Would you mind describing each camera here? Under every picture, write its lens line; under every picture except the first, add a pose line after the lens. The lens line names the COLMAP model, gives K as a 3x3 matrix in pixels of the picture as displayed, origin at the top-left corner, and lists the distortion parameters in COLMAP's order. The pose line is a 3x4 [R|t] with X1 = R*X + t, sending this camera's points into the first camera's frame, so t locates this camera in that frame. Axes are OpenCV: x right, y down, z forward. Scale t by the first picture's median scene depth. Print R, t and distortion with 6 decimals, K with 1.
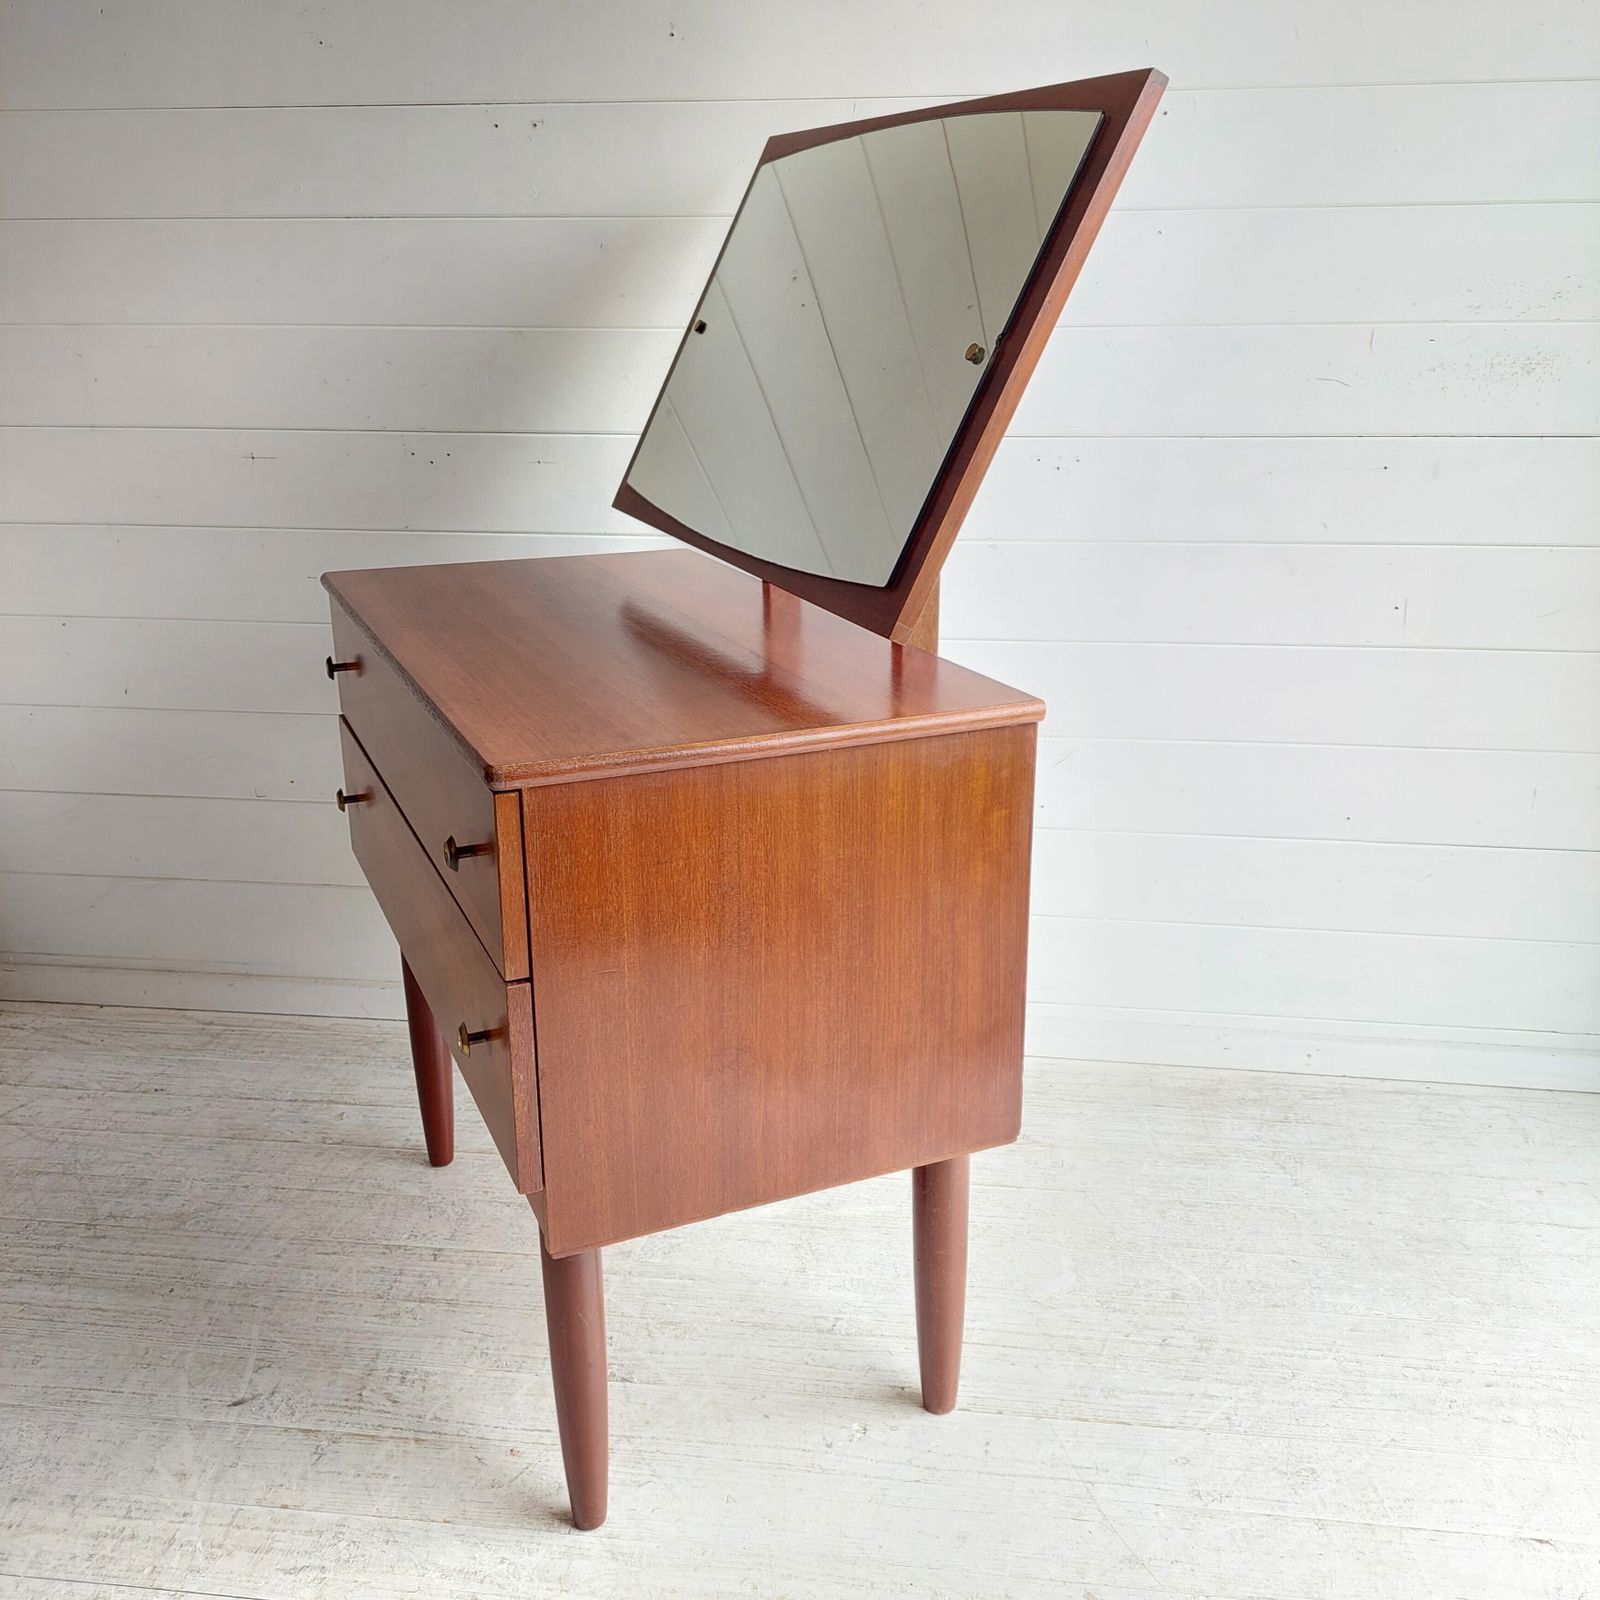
lens RADIAL K [[1550.1, 0, 799.6], [0, 1550.1, 783.7], [0, 0, 1]] dist [0.003620, 0.000000]
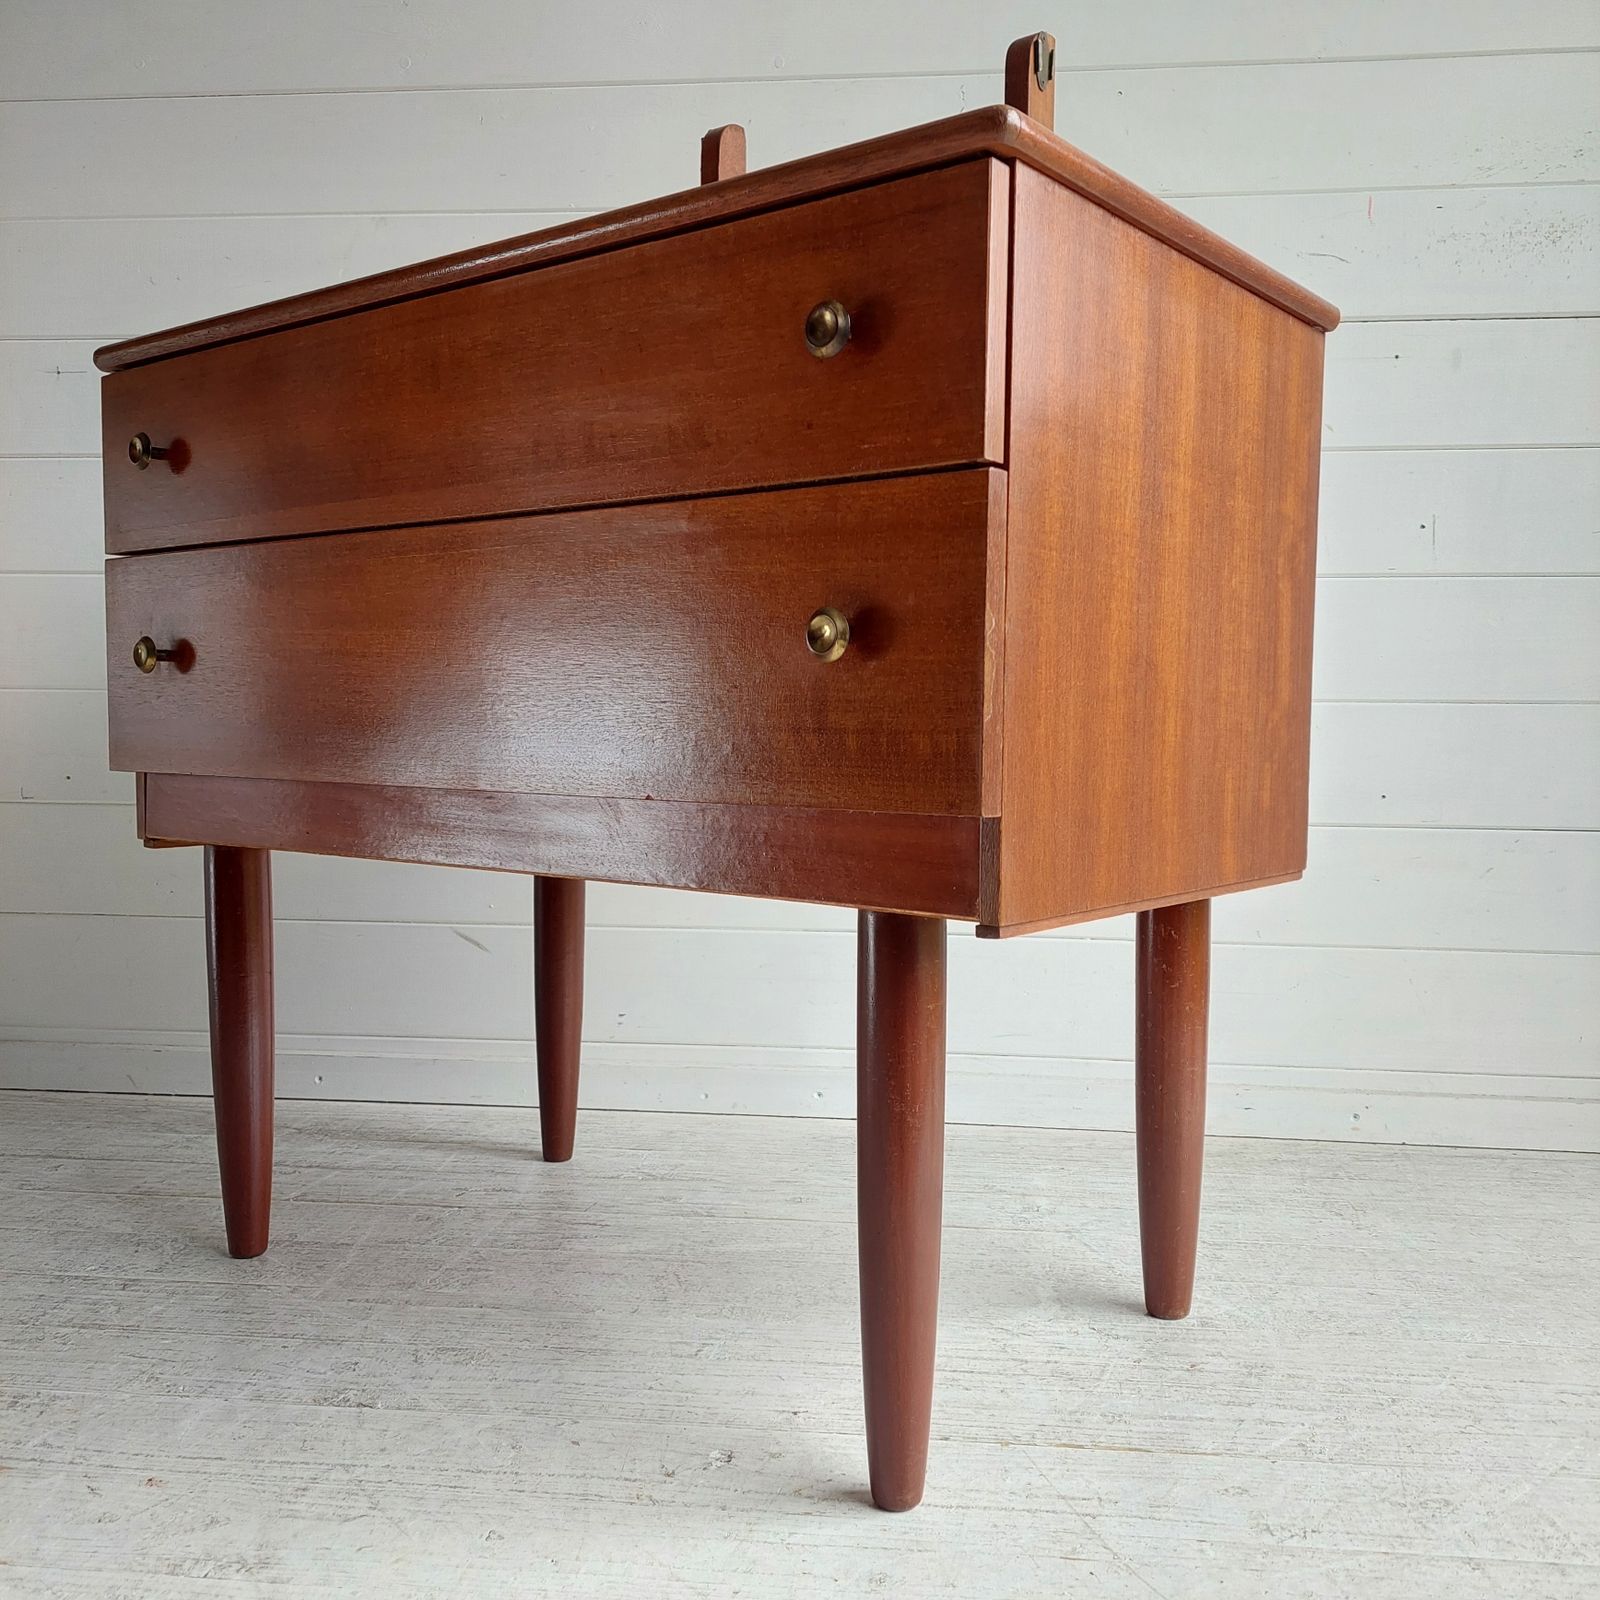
lens RADIAL K [[1550.1, 0, 821.3], [0, 1550.1, 815.7], [0, 0, 1]] dist [0.003620, 0.000000]
pose [[0.999443, 0.016204, 0.029187, 0.054582], [-0.008449, 0.968616, -0.248419, 0.309502], [-0.032296, 0.248034, 0.968213, 0.315925]]
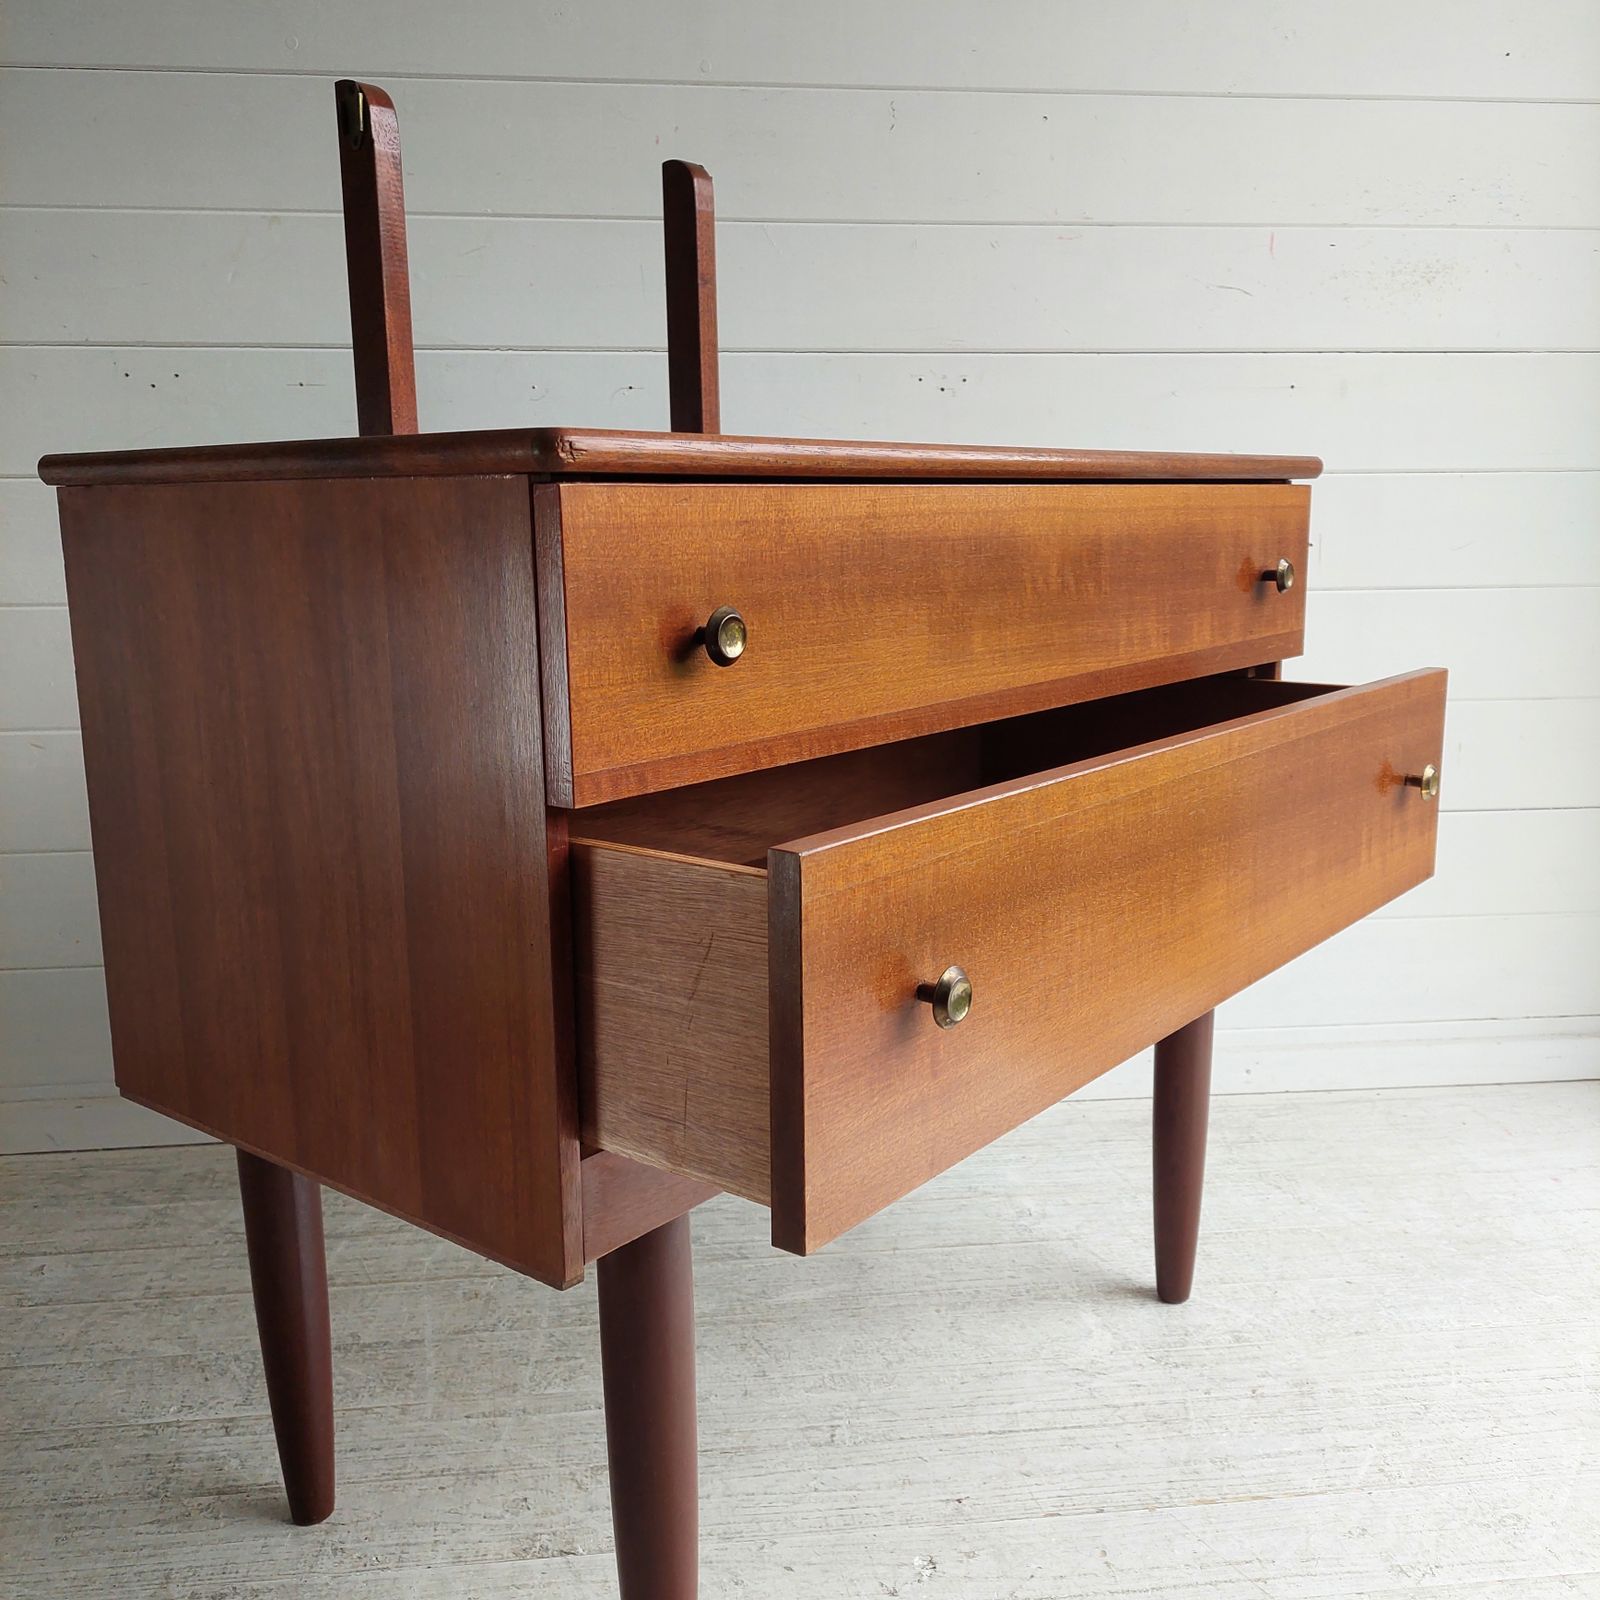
lens RADIAL K [[1550.1, 0, 789.1], [0, 1550.1, 788.8], [0, 0, 1]] dist [0.003620, 0.000000]
pose [[0.969451, -0.042763, 0.241529, -0.169011], [0.074087, 0.989745, -0.122135, 0.145853], [-0.233829, 0.136298, 0.962677, 0.282896]]
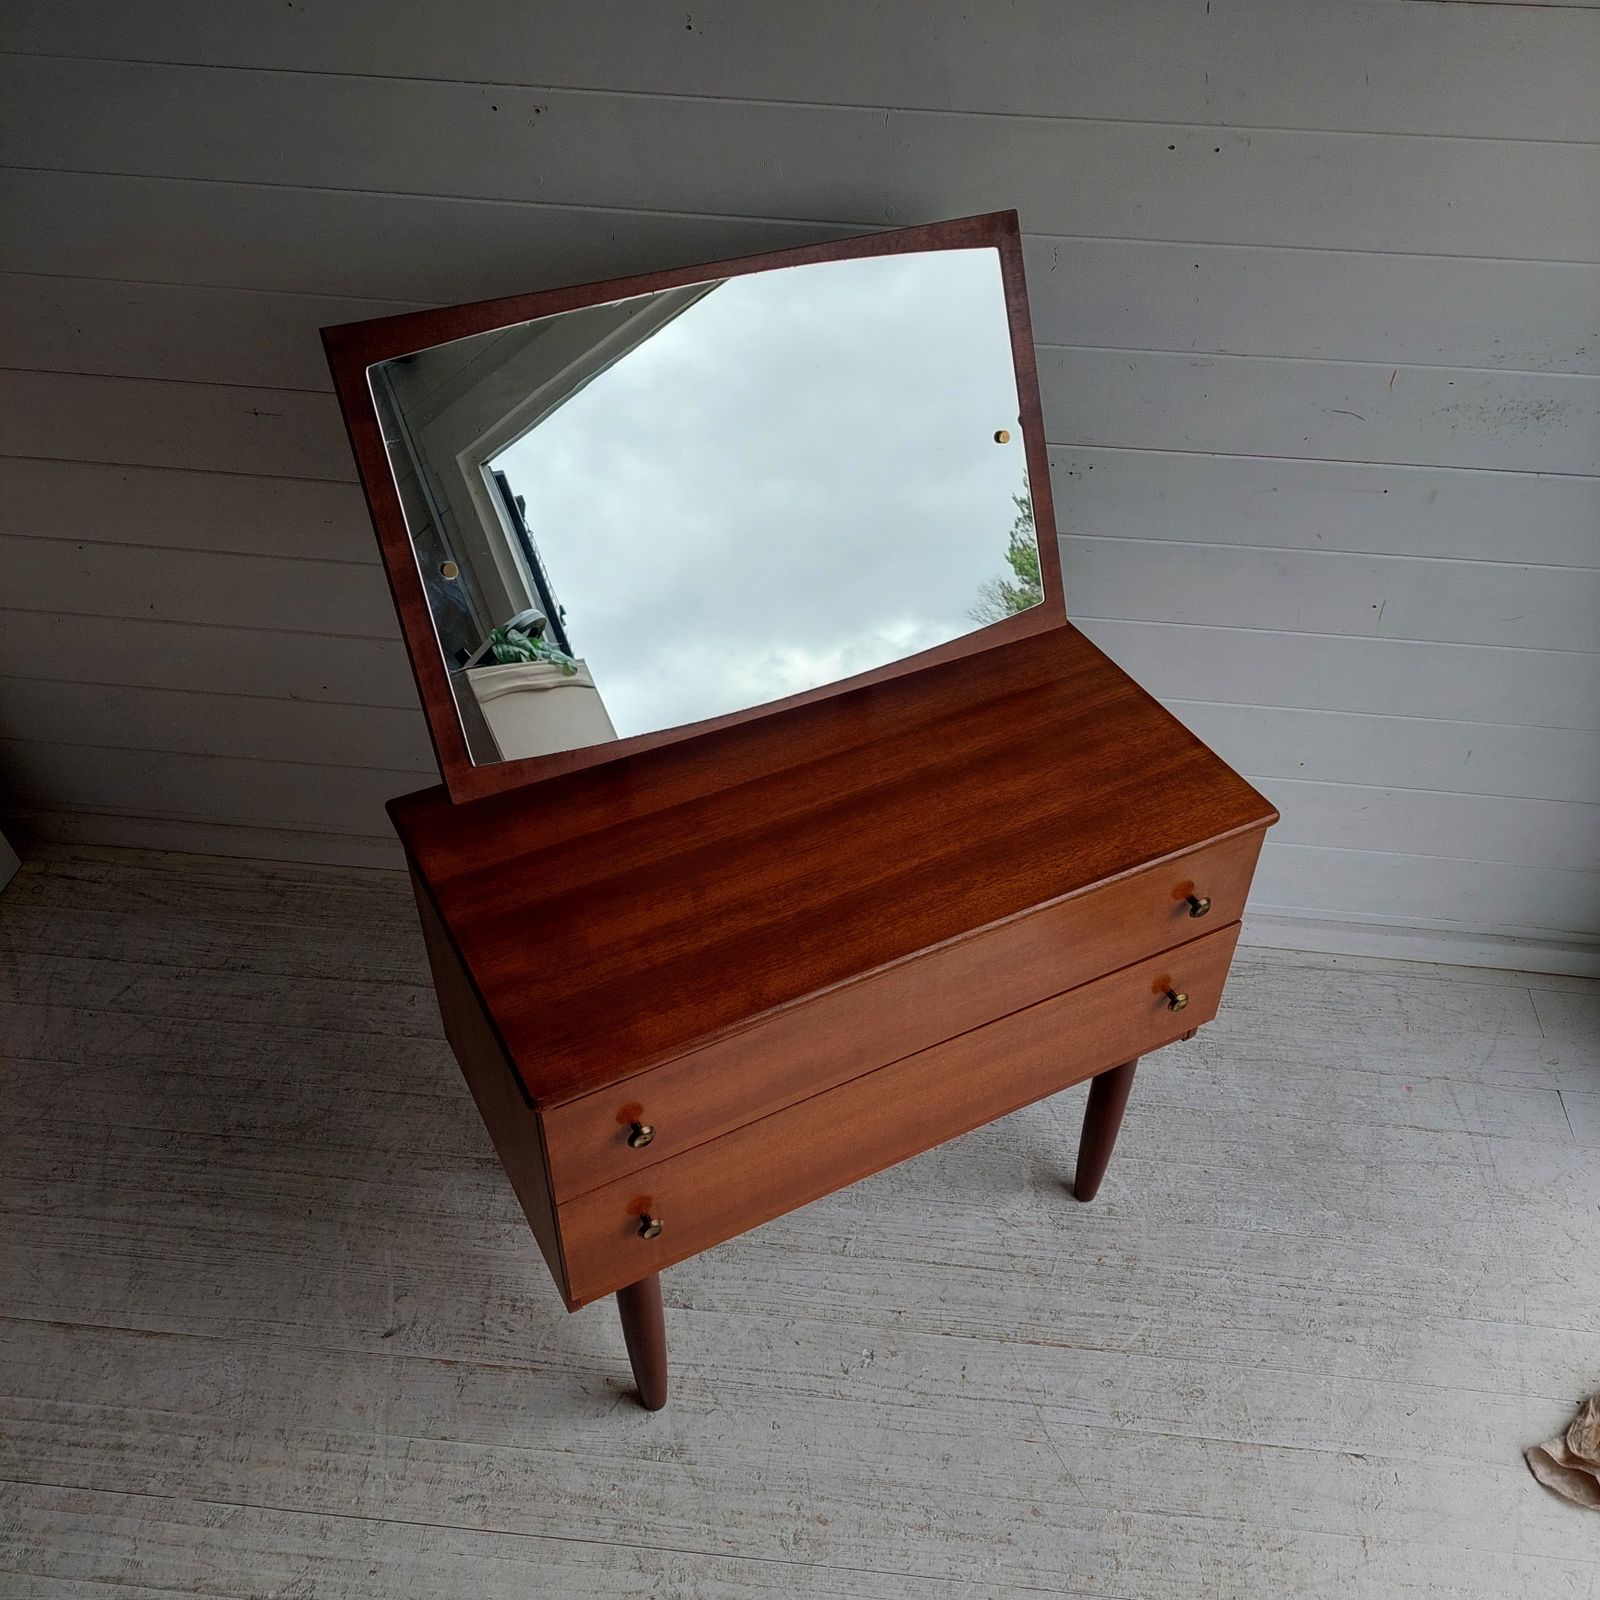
lens RADIAL K [[1550.1, 0, 802.1], [0, 1550.1, 764.3], [0, 0, 1]] dist [0.003620, 0.000000]
pose [[0.998985, -0.003495, 0.044899, -0.073166], [-0.014700, 0.917062, 0.398474, -0.555519], [-0.042568, -0.398729, 0.916080, -0.011173]]
